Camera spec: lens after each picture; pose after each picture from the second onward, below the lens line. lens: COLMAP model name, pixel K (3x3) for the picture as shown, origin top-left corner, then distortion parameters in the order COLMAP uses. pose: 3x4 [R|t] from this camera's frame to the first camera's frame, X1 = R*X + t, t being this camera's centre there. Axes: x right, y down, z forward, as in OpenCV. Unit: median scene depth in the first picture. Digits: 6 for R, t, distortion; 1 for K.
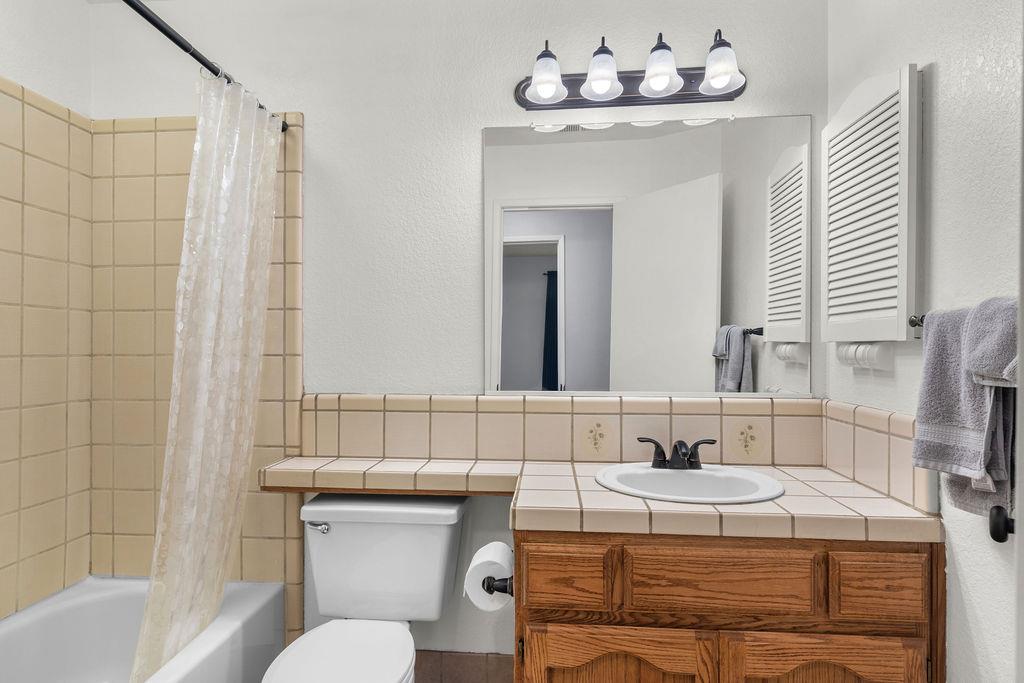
lens RADIAL K [[522.9, 0, 512.0], [0, 522.9, 344.8], [0, 0, 1]] dist [0.000177, -0.000137]
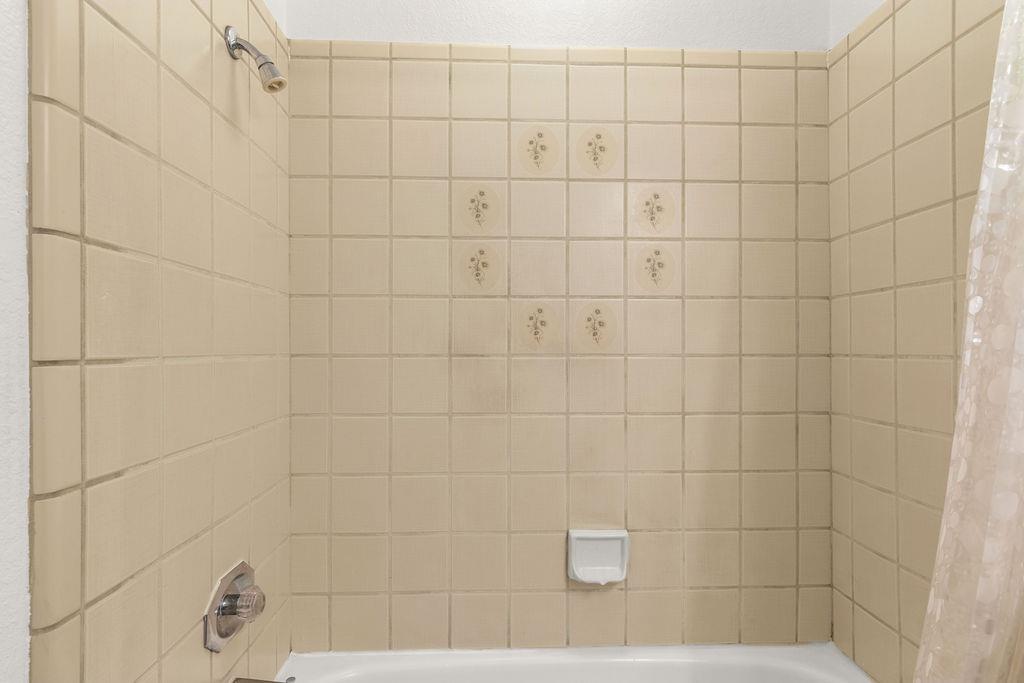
lens RADIAL K [[522.9, 0, 512.1], [0, 522.9, 342.8], [0, 0, 1]] dist [0.000177, -0.000137]
pose [[0.117092, -0.008255, -0.993087, -0.092680], [0.010884, 0.999916, -0.007028, 0.002346], [0.993061, -0.009986, 0.117172, 0.446339]]
